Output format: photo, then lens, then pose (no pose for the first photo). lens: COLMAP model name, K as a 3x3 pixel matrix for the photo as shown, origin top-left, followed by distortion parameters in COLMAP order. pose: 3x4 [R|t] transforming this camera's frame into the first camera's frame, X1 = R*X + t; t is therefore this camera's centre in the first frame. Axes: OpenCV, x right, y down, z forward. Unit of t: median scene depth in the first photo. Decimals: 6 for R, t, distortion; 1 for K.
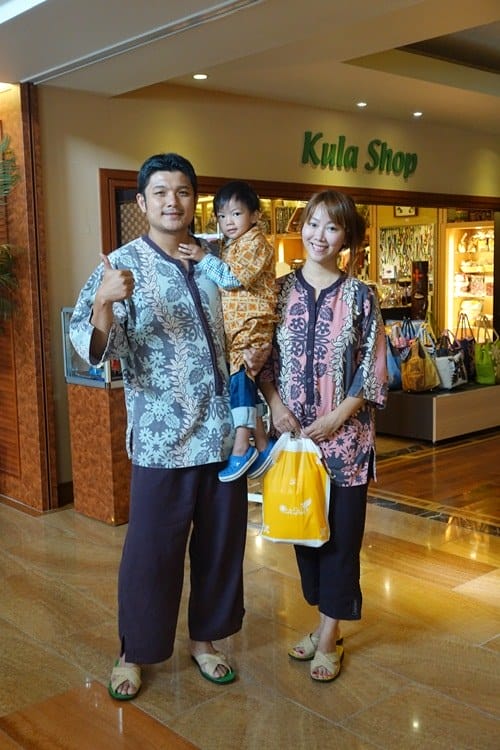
lens RADIAL K [[851.7, 0, 250.0], [0, 851.7, 375.0], [0, 0, 1]] dist [-0.008849, -0.004118]
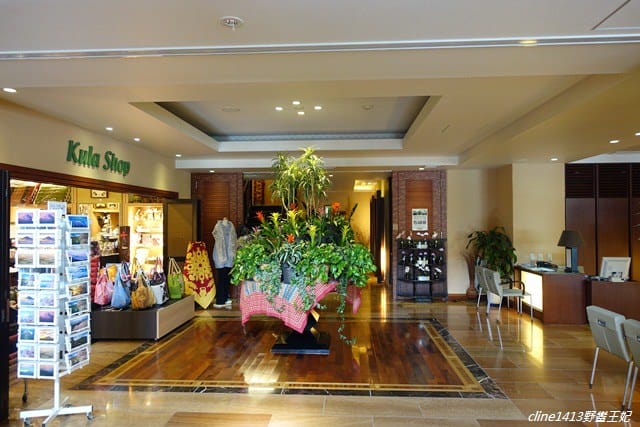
lens RADIAL K [[445.3, 0, 320.0], [0, 445.3, 213.5], [0, 0, 1]] dist [0.007751, 0.002022]
pose [[0.699658, 0.032161, 0.713754, -0.171670], [0.073517, 0.990443, -0.116694, -0.034735], [-0.710685, 0.134119, 0.690607, 0.161698]]
